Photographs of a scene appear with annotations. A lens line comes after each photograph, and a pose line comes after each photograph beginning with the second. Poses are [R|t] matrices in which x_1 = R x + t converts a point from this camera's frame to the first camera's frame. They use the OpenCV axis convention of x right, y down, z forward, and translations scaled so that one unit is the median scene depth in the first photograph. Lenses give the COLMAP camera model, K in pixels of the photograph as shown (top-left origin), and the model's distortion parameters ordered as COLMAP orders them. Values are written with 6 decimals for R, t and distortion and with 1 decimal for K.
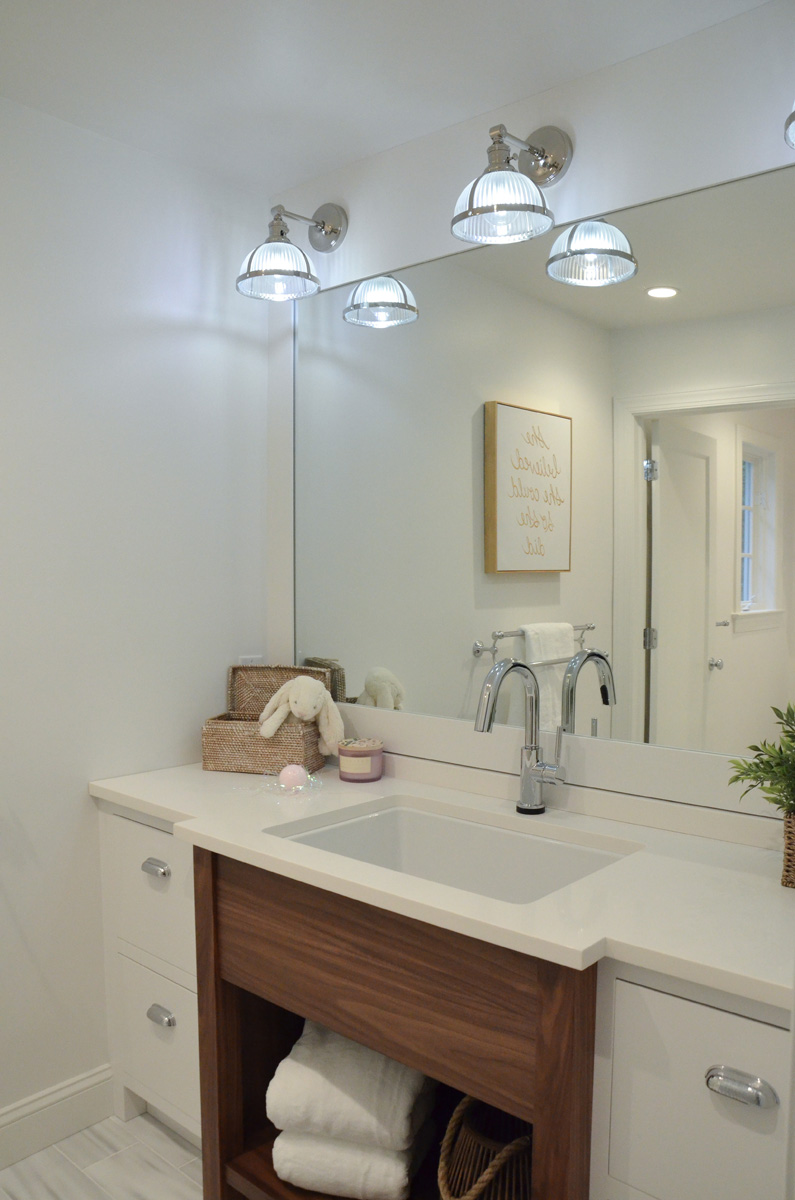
lens RADIAL K [[949.2, 0, 397.5], [0, 949.2, 600.0], [0, 0, 1]] dist [-0.121836, 0.005619]
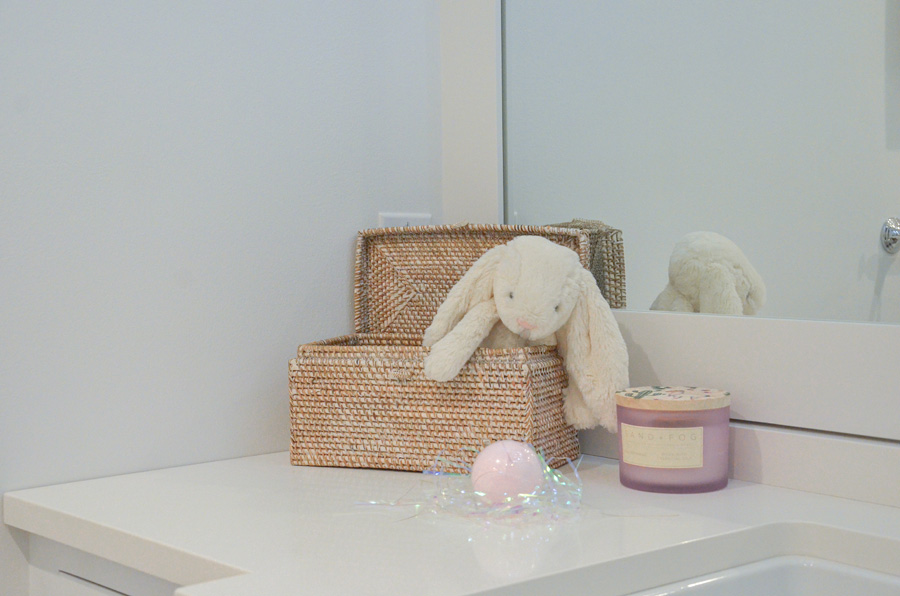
lens RADIAL K [[1366.9, 0, 450.0], [0, 1366.9, 298.0], [0, 0, 1]] dist [0.207580, 0.095526]
pose [[0.990726, -0.008780, -0.135591, -0.052400], [0.010324, 0.999890, 0.010689, 0.101475], [0.135482, -0.011990, 0.990707, 0.403773]]
